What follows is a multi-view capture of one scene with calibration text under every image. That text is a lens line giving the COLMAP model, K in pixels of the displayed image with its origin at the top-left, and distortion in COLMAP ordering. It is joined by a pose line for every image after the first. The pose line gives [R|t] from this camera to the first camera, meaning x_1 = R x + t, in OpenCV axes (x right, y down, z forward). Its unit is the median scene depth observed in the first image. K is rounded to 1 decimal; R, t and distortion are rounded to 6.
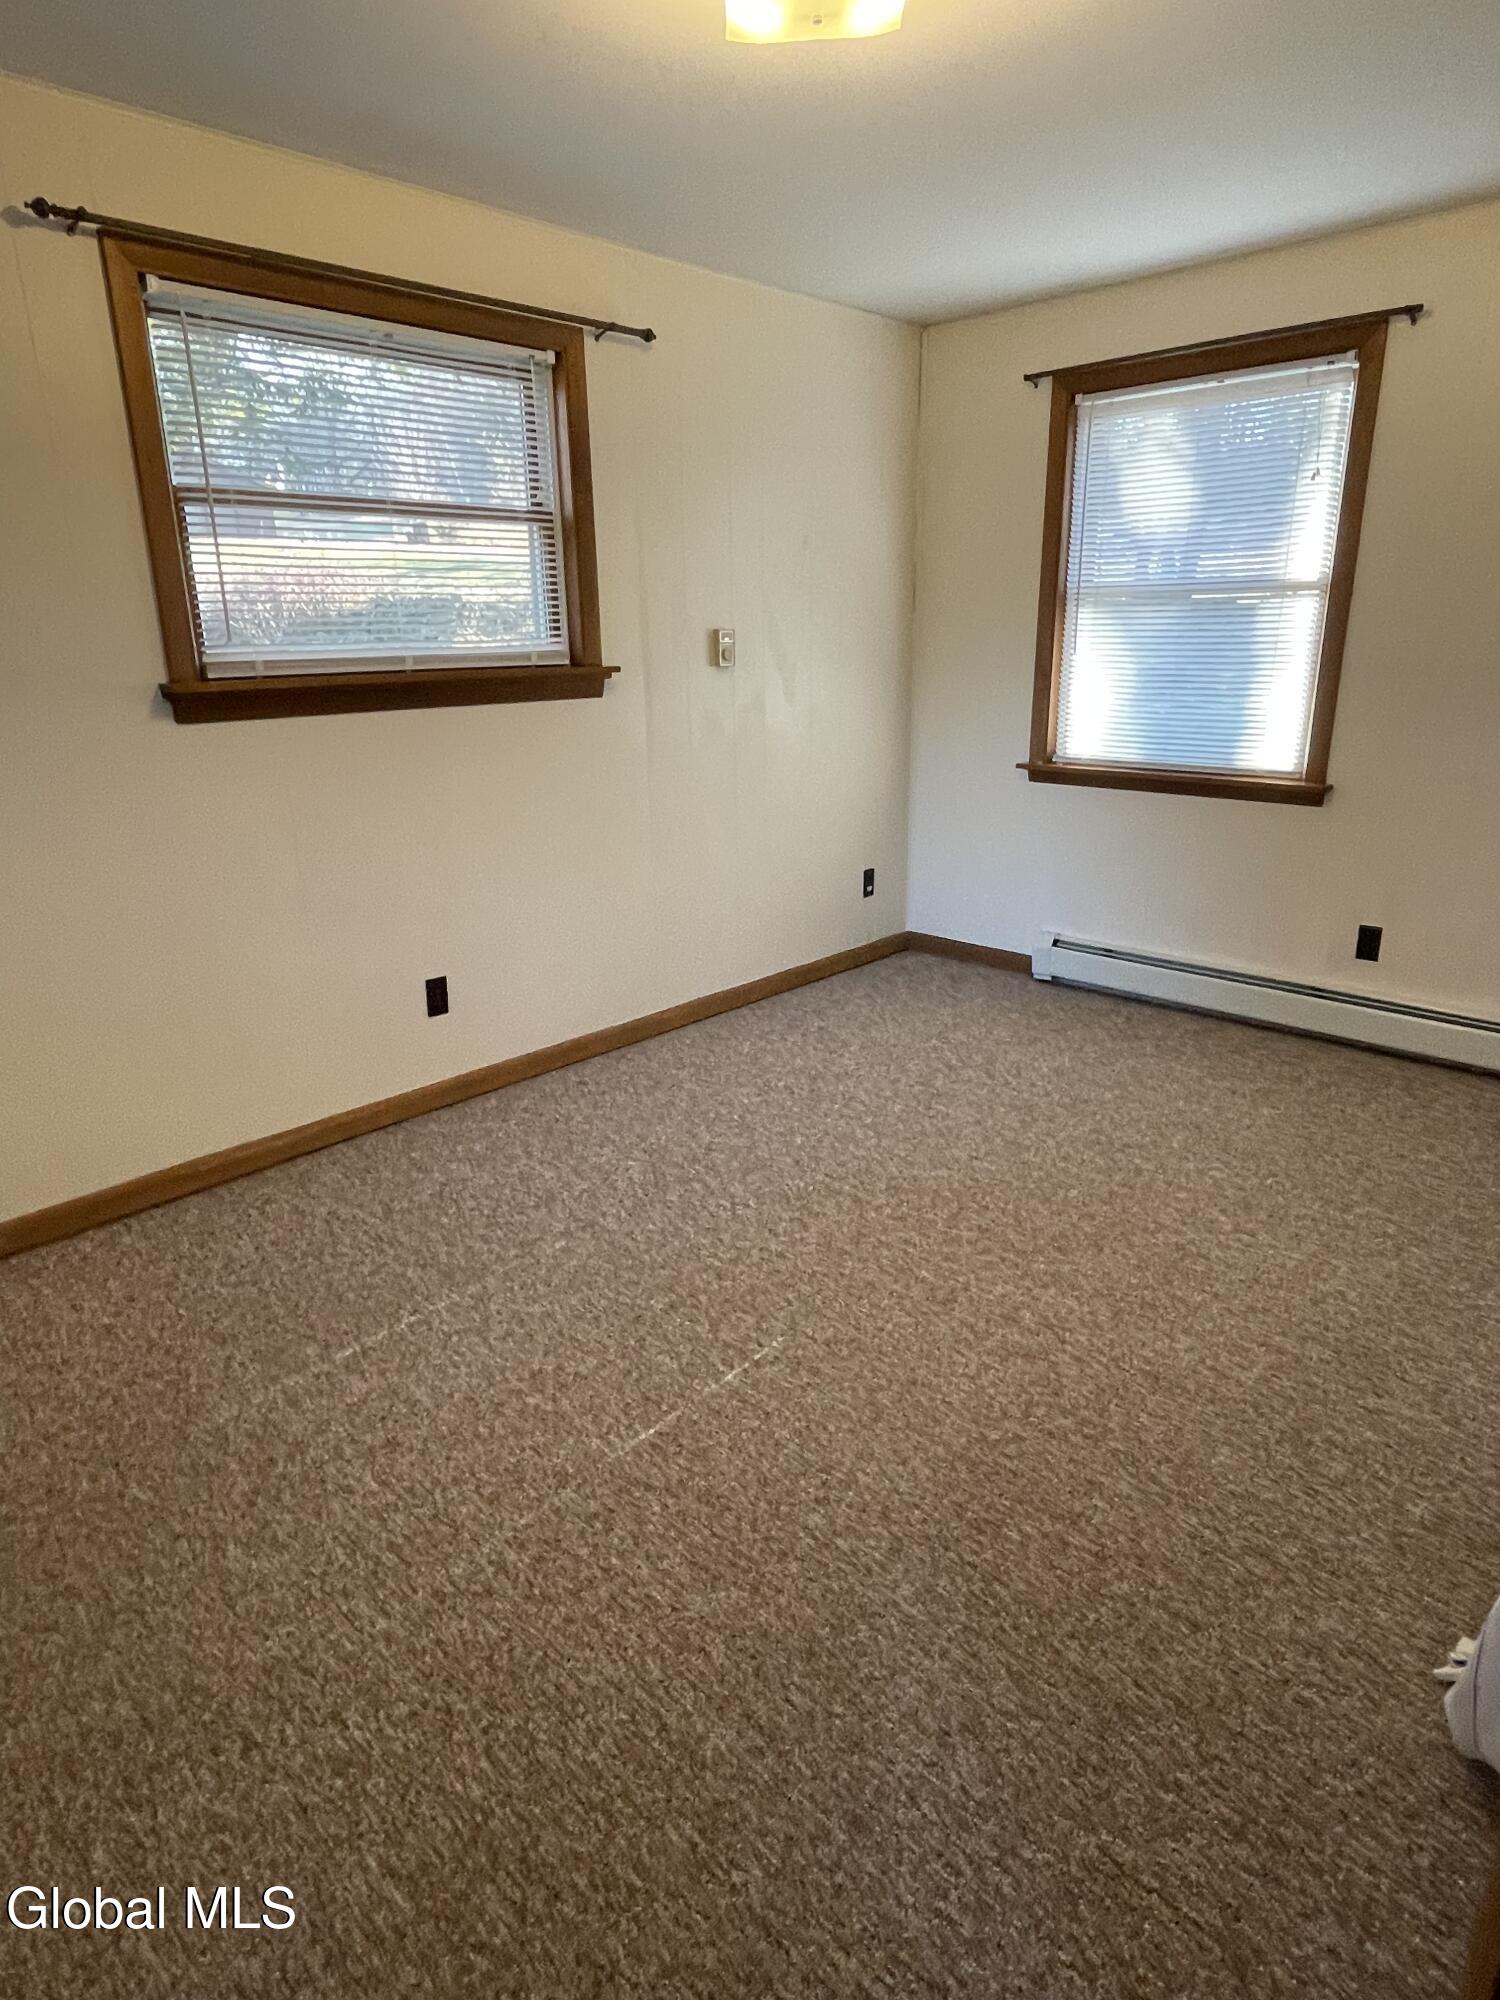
lens RADIAL K [[1132.9, 0, 750.0], [0, 1132.9, 1000.0], [0, 0, 1]] dist [-0.007505, 0.000446]
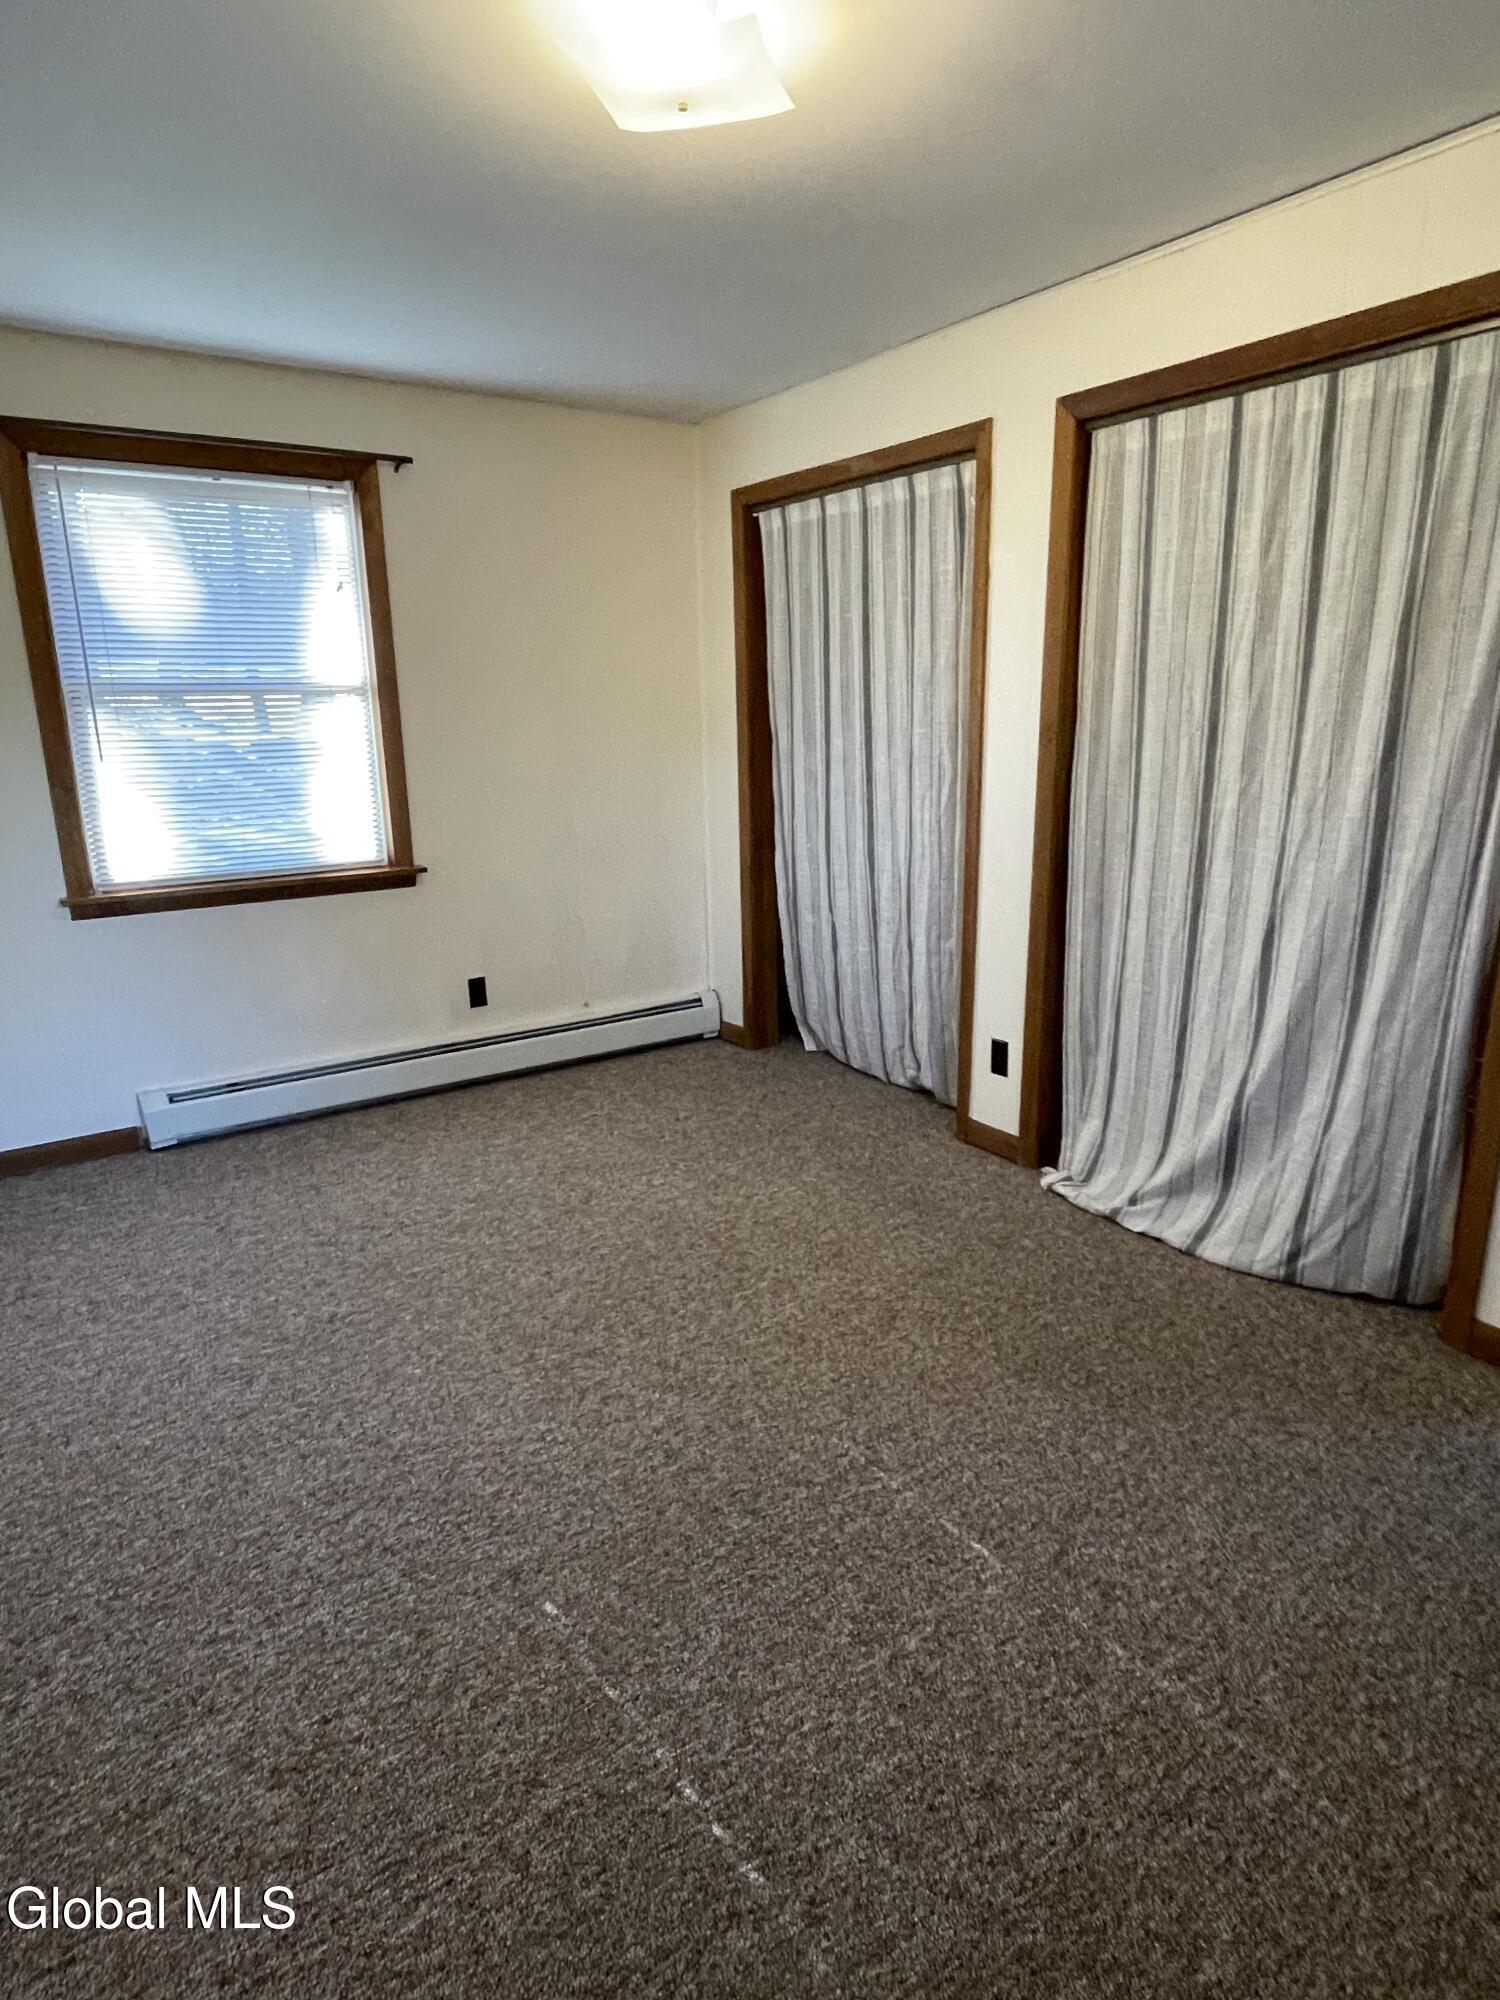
lens RADIAL K [[1132.9, 0, 750.0], [0, 1132.9, 1000.0], [0, 0, 1]] dist [-0.007505, 0.000446]
pose [[0.210487, -0.233308, 0.949348, -0.540455], [0.316063, 0.935192, 0.159752, -0.152215], [-0.925094, 0.266428, 0.270586, 0.466716]]
